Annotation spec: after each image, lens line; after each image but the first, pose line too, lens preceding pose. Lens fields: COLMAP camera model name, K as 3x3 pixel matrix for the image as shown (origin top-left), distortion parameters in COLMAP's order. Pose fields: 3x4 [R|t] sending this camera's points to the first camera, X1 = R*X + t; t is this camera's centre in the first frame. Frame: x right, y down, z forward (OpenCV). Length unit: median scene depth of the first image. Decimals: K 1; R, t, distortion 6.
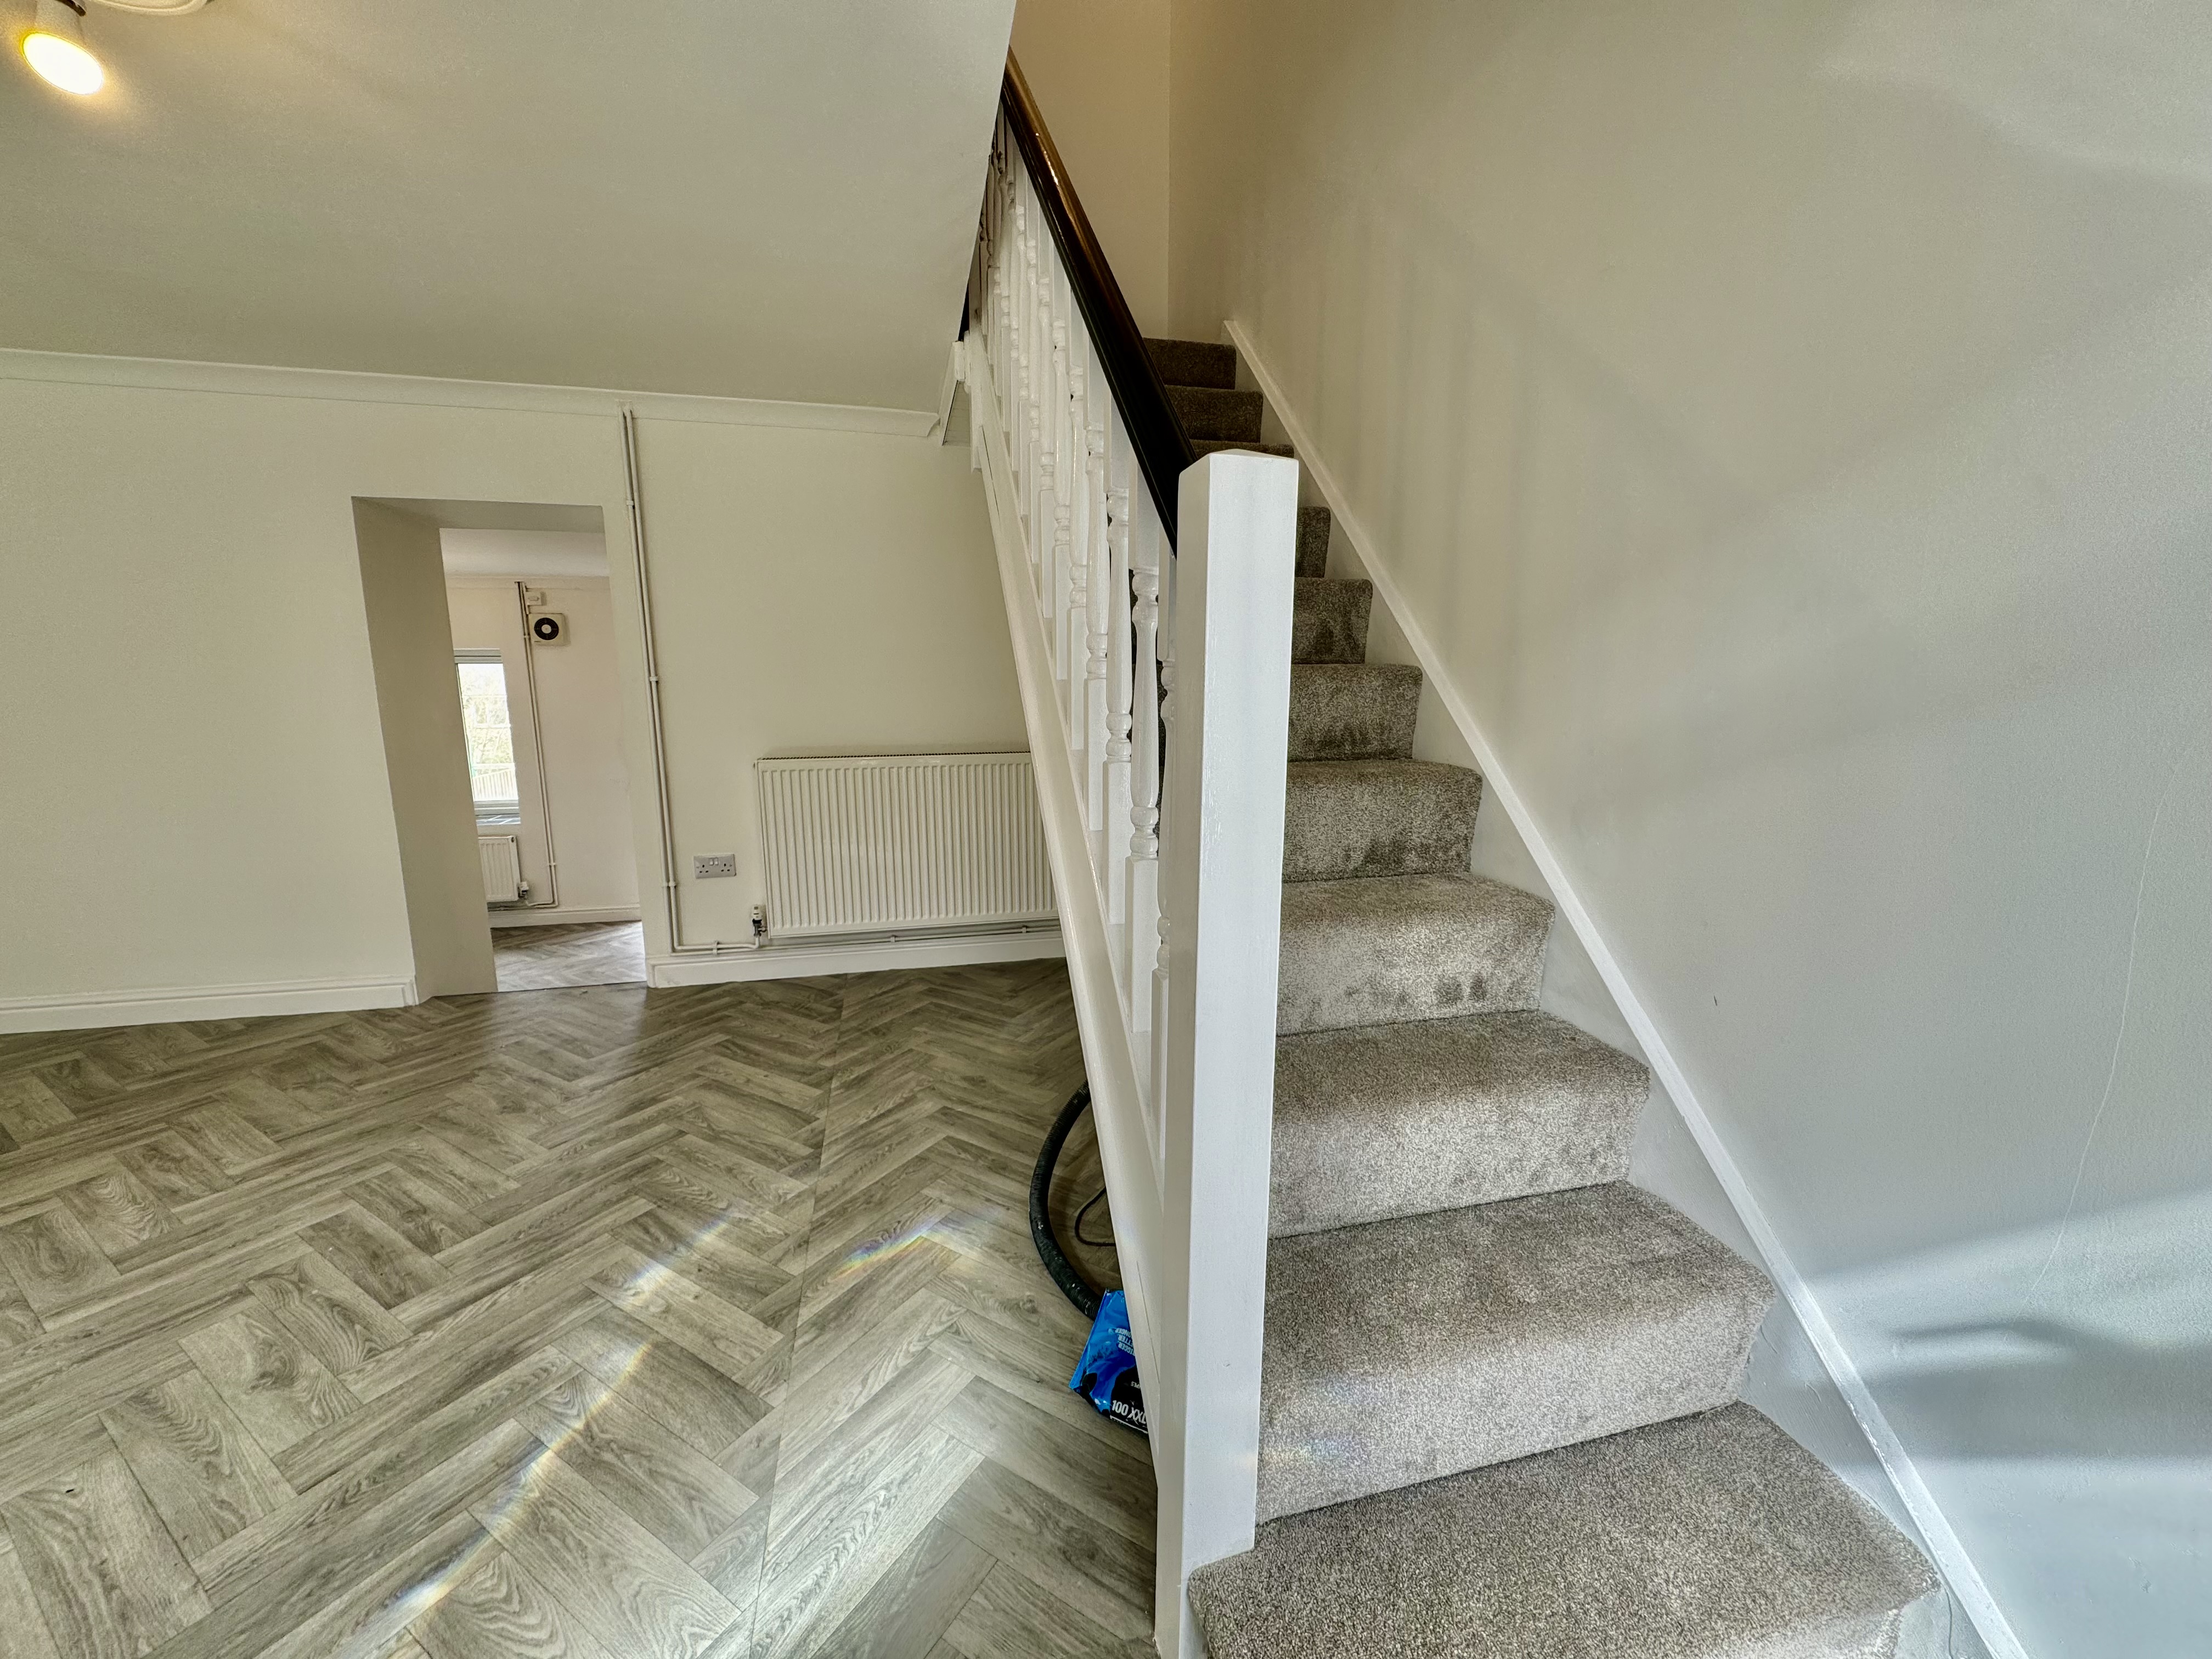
lens RADIAL K [[875.6, 0, 1106.9], [0, 875.6, 834.0], [0, 0, 1]] dist [-0.001998, 0.000299]
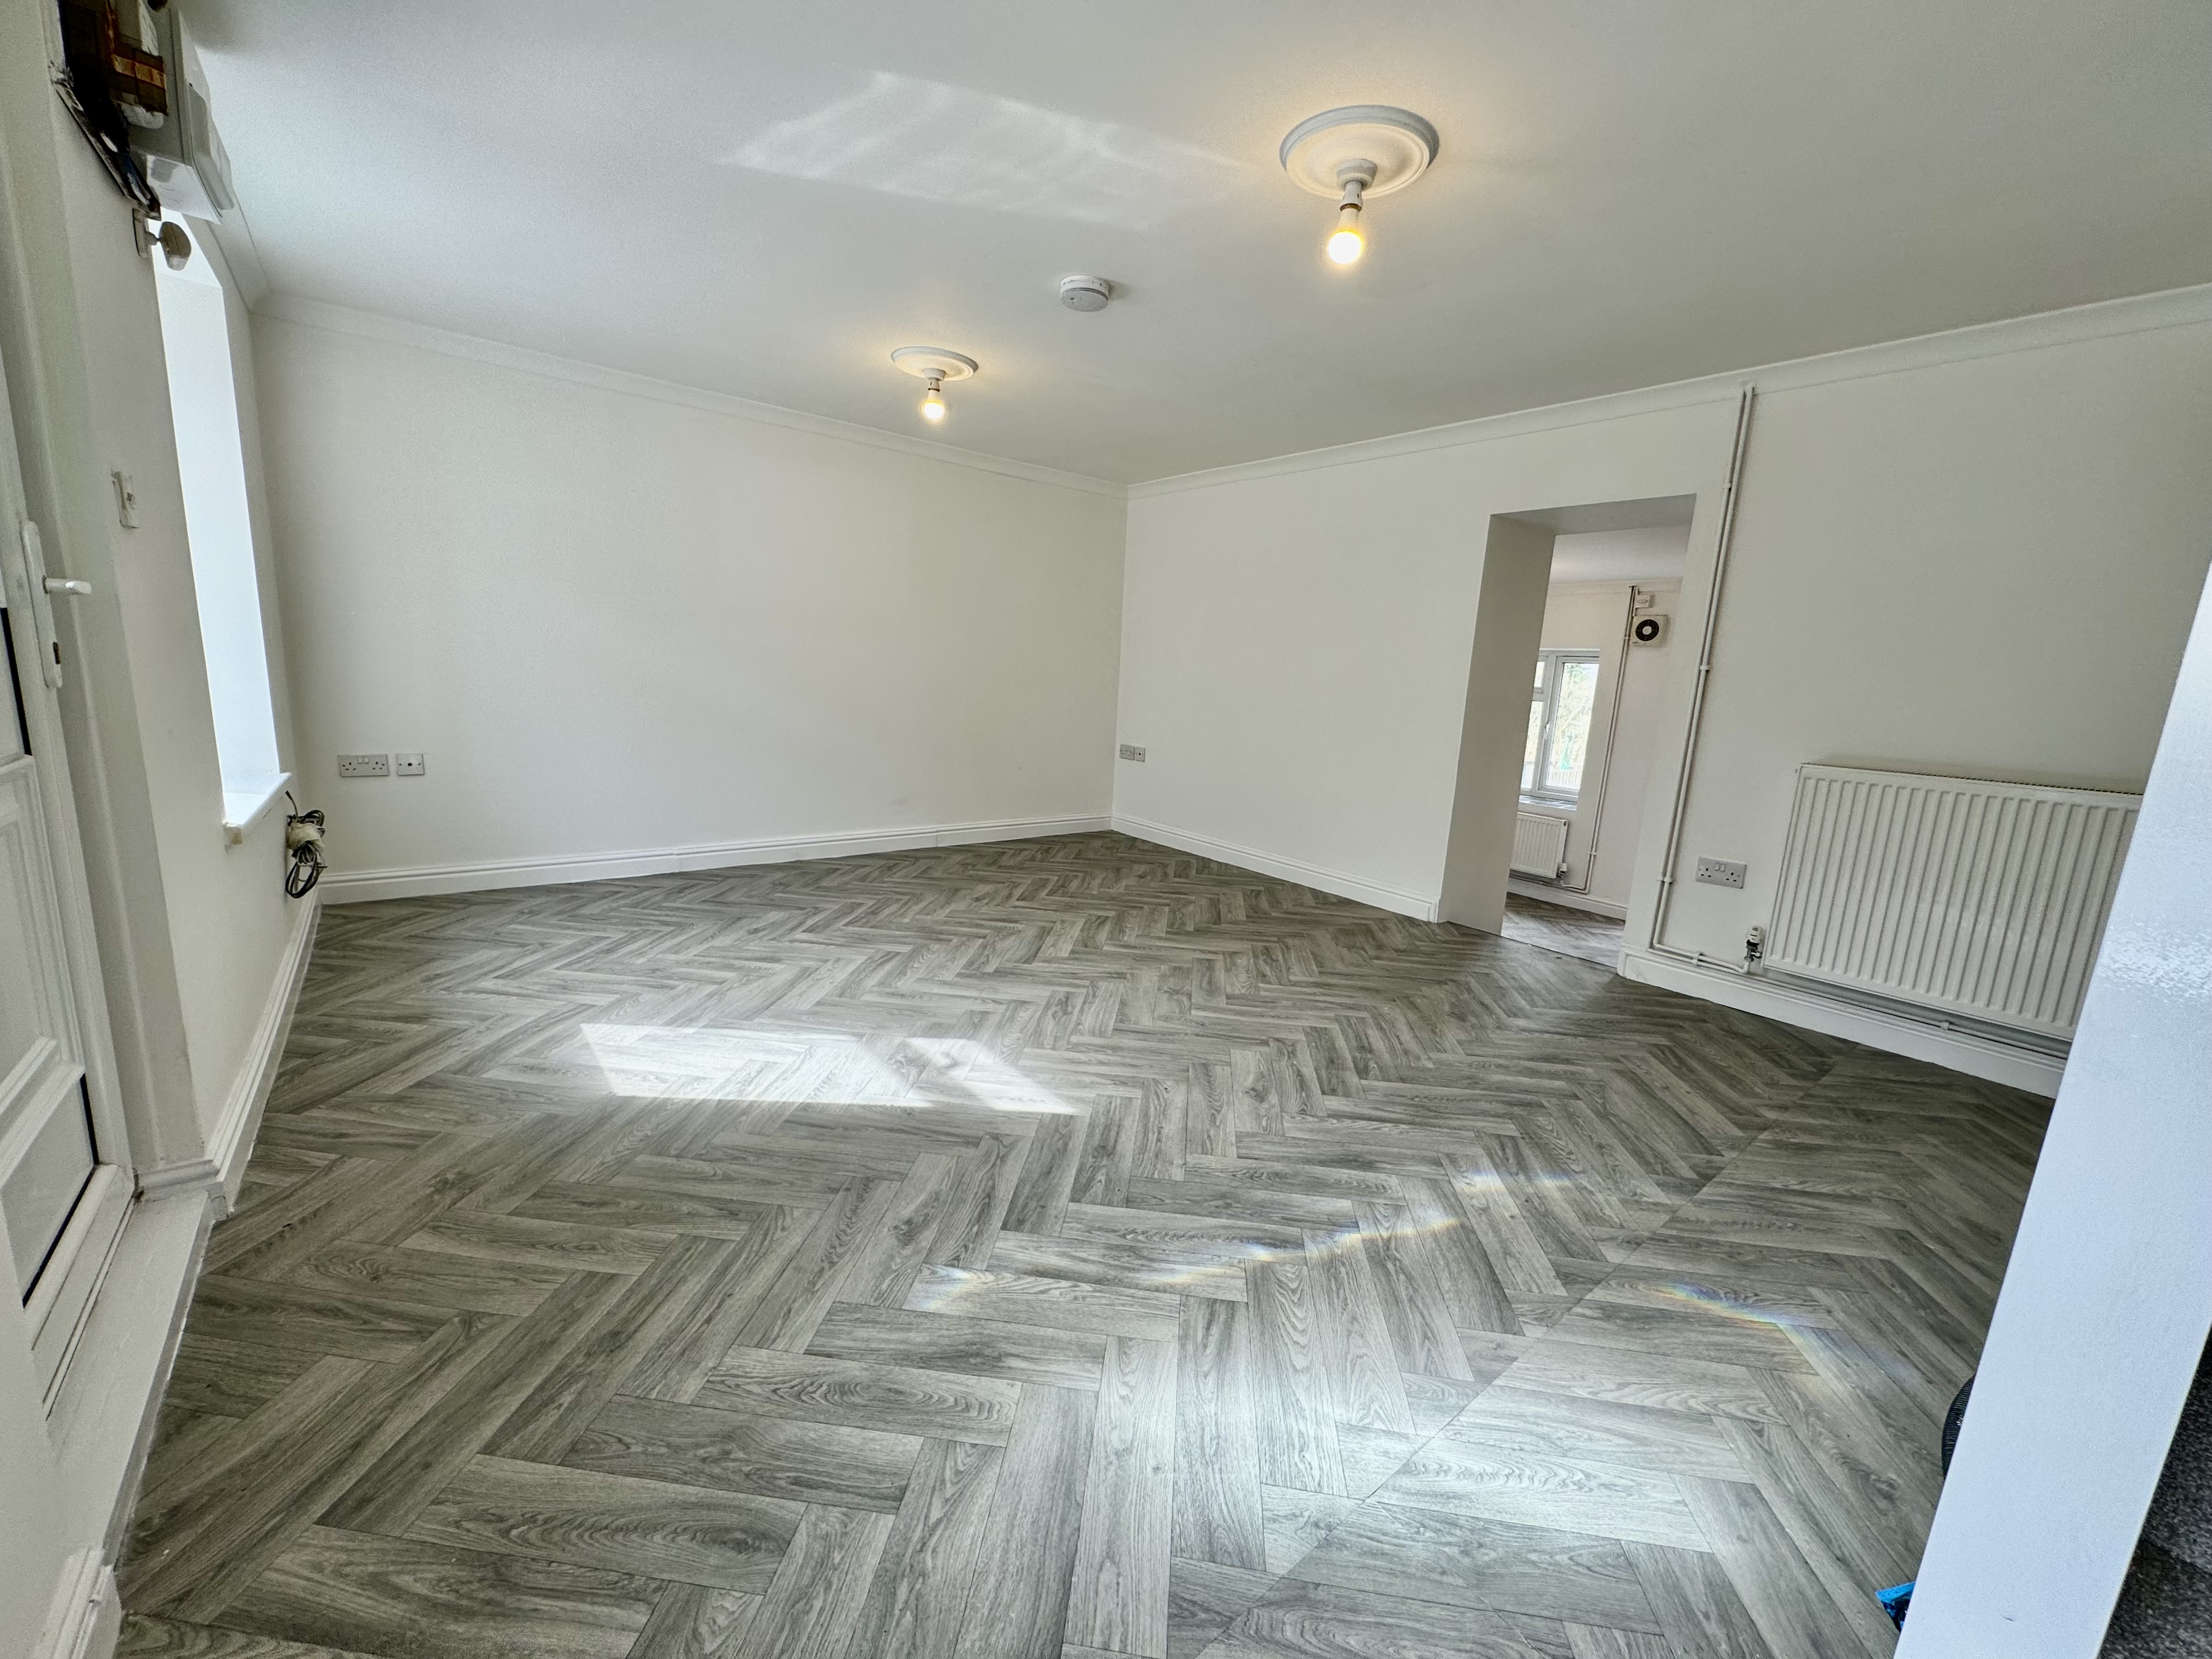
lens RADIAL K [[877.5, 0, 1106.7], [0, 877.5, 831.5], [0, 0, 1]] dist [-0.001442, 0.000142]
pose [[0.423044, 0.189696, -0.886030, 0.147637], [-0.208345, 0.972005, 0.108627, 0.048144], [0.881831, 0.138646, 0.450723, 0.012425]]
